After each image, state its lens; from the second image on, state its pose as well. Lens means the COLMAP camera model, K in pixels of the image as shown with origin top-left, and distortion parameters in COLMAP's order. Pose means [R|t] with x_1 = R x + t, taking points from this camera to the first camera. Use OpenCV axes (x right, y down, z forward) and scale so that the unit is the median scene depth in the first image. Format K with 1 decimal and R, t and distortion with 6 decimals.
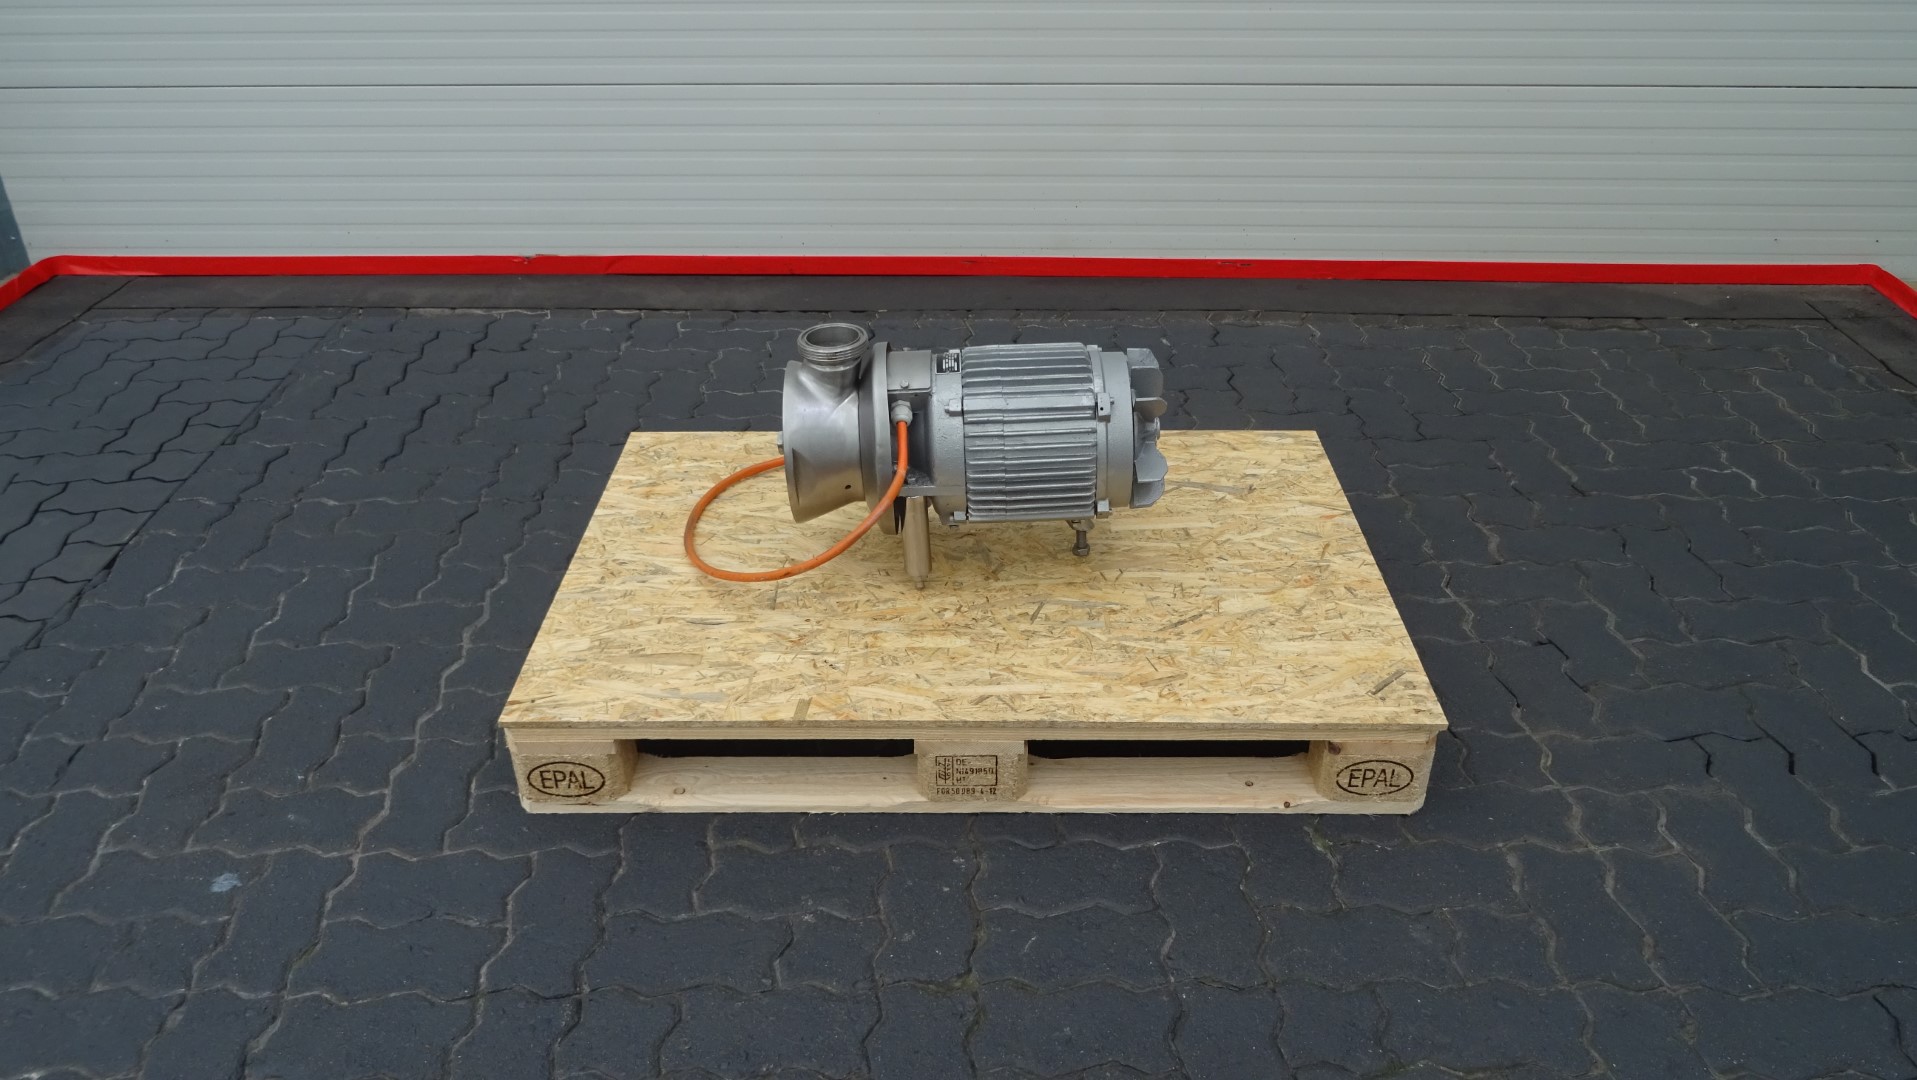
lens RADIAL K [[1361.4, 0, 959.5], [0, 1361.4, 539.4], [0, 0, 1]] dist [0.005851, -0.010734]
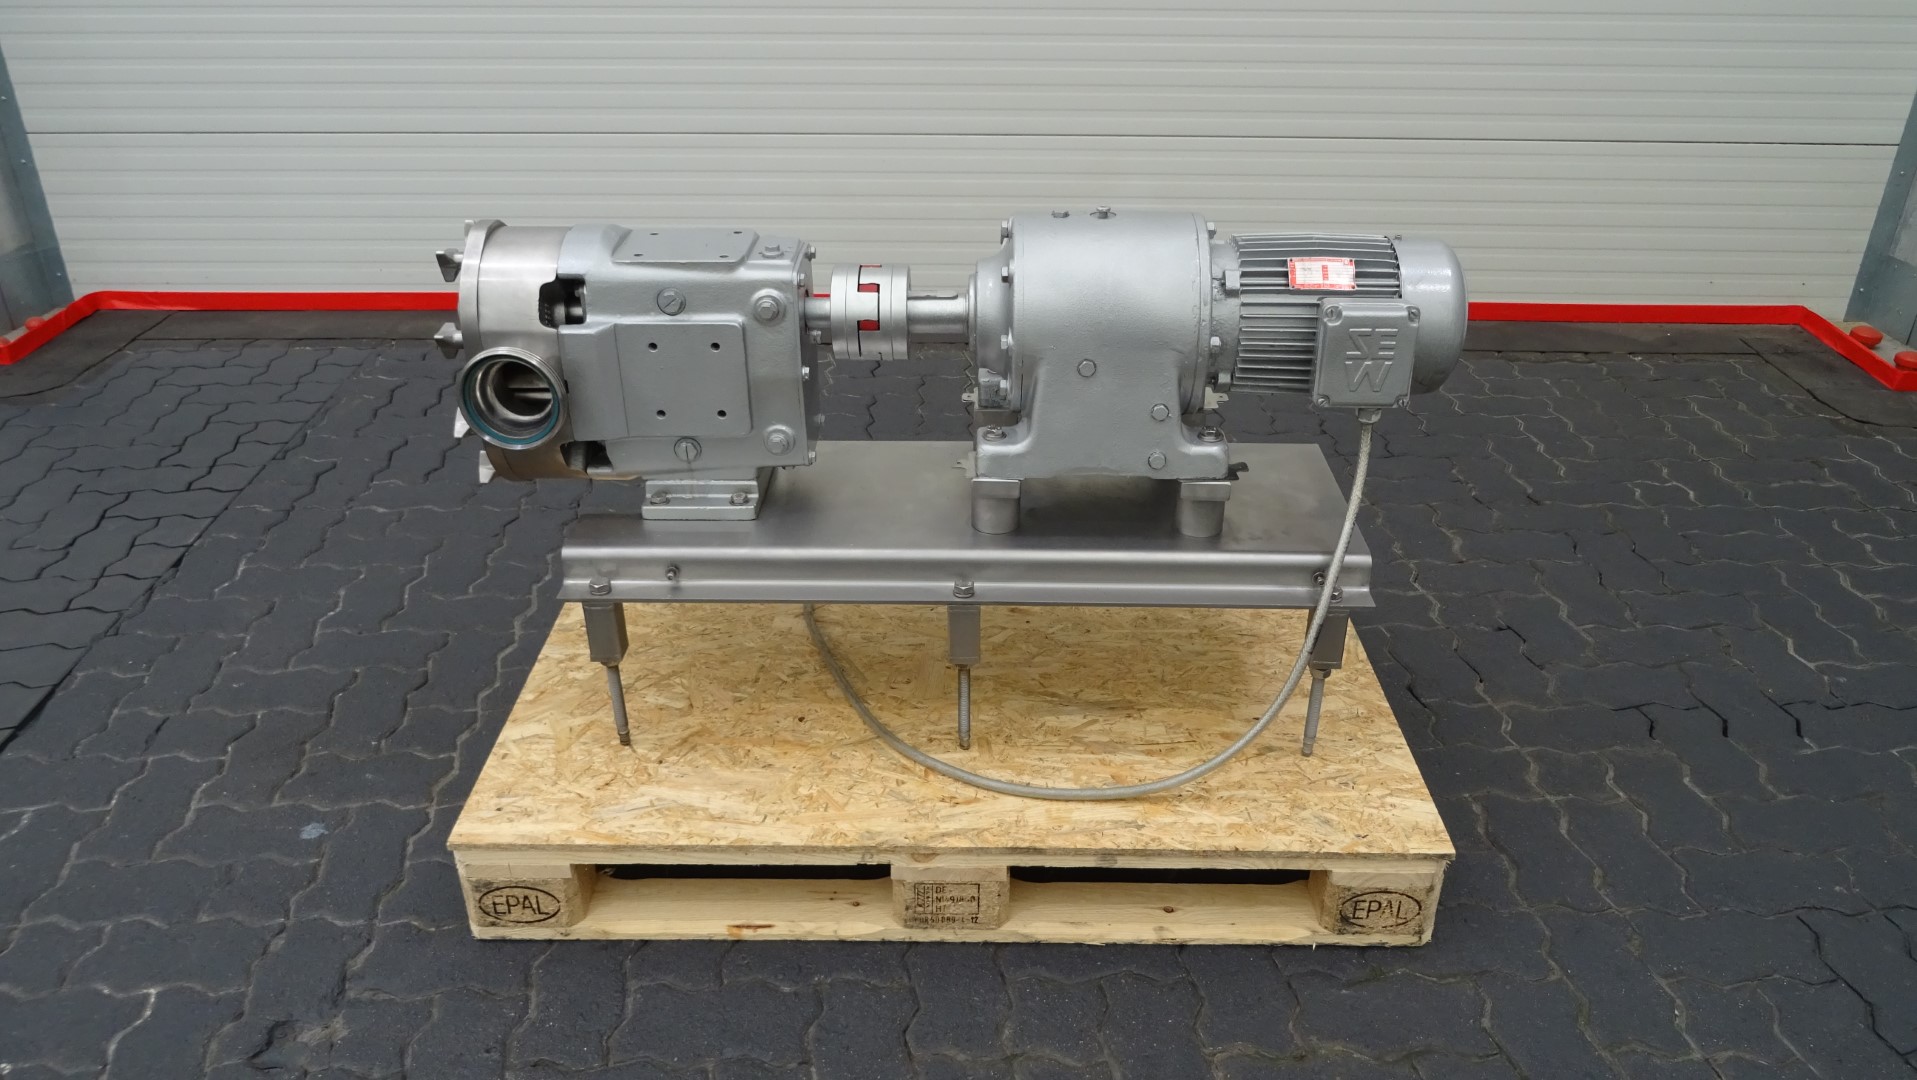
lens RADIAL K [[1361.4, 0, 956.6], [0, 1361.4, 538.0], [0, 0, 1]] dist [0.005851, -0.010734]
pose [[0.999799, 0.001223, 0.020025, -0.035710], [-0.000247, 0.998813, -0.048708, 0.057351], [-0.020061, 0.048693, 0.998612, -0.096127]]
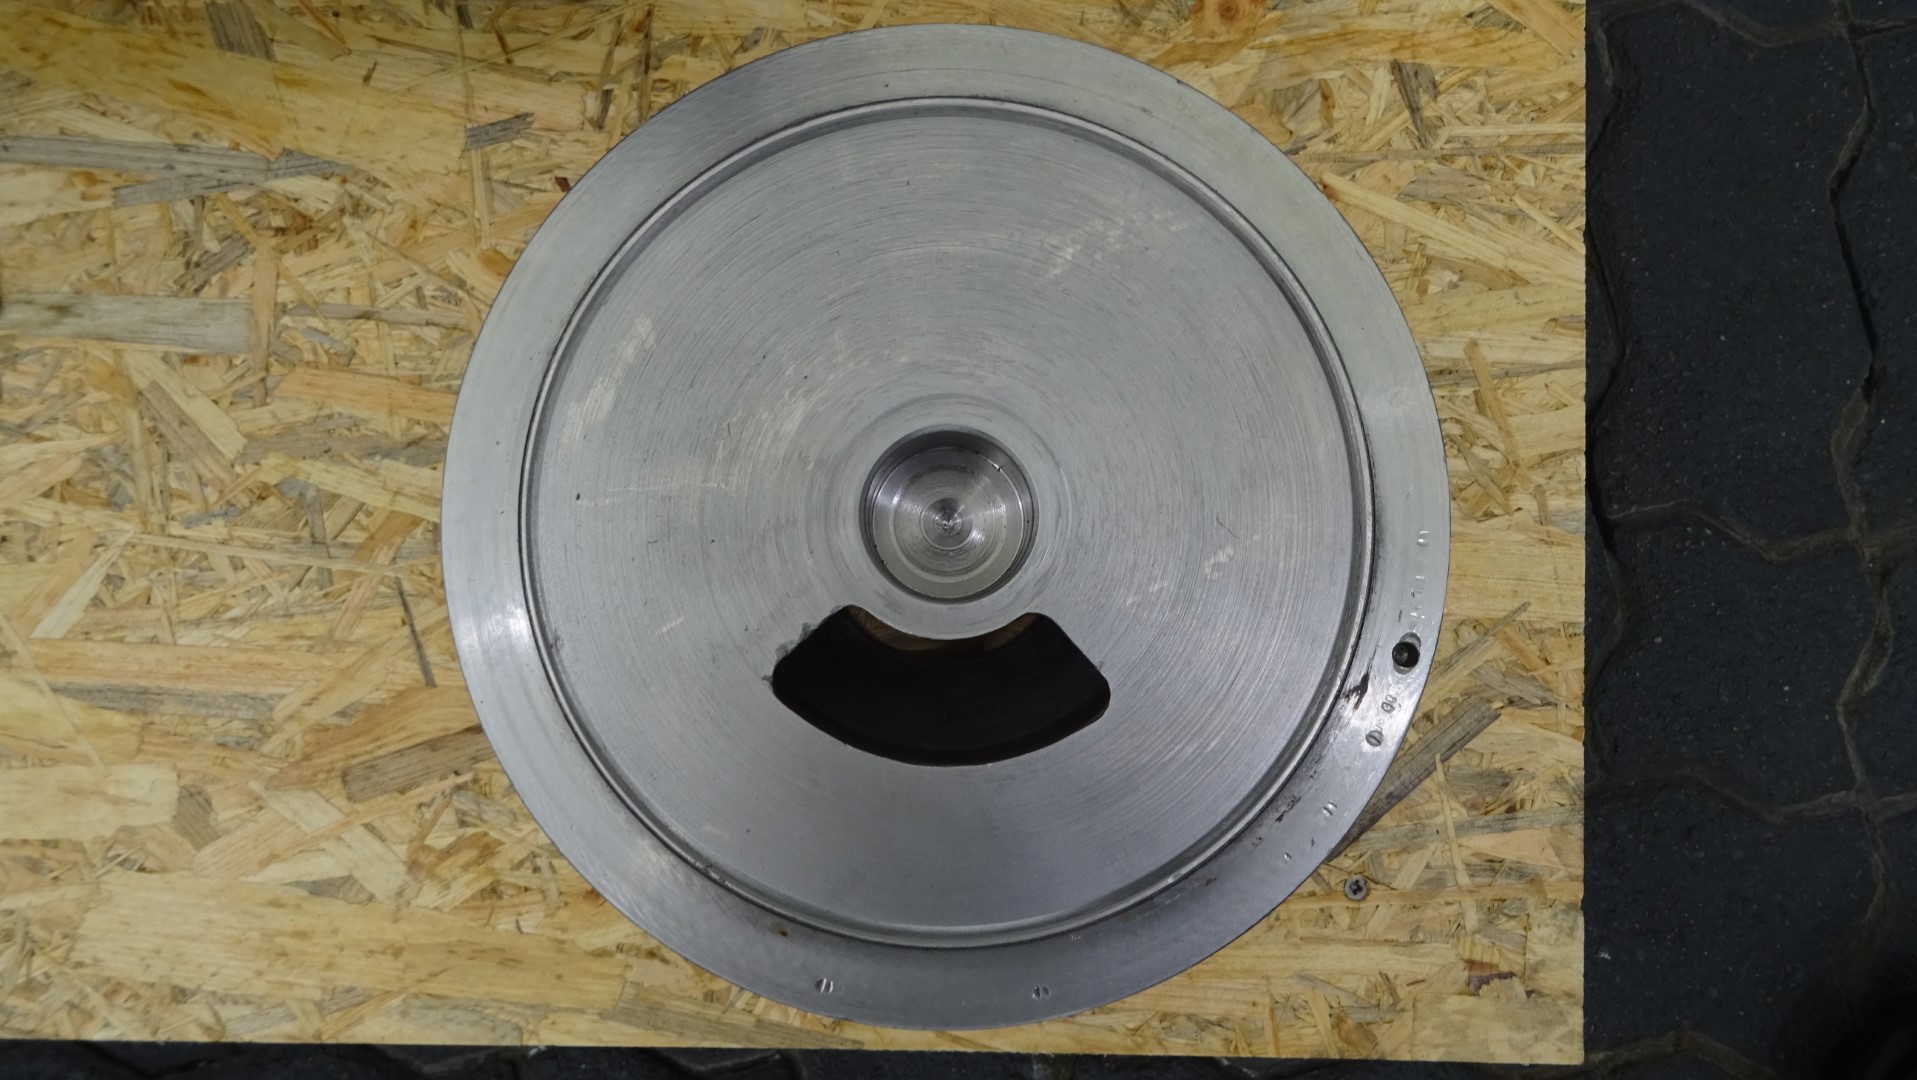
lens RADIAL K [[1361.4, 0, 955.9], [0, 1361.4, 540.3], [0, 0, 1]] dist [0.005851, -0.010734]
pose [[0.999686, 0.013516, 0.021098, 0.213250], [-0.025041, 0.567592, 0.822929, -0.100796], [-0.000853, -0.823199, 0.567752, 0.830604]]
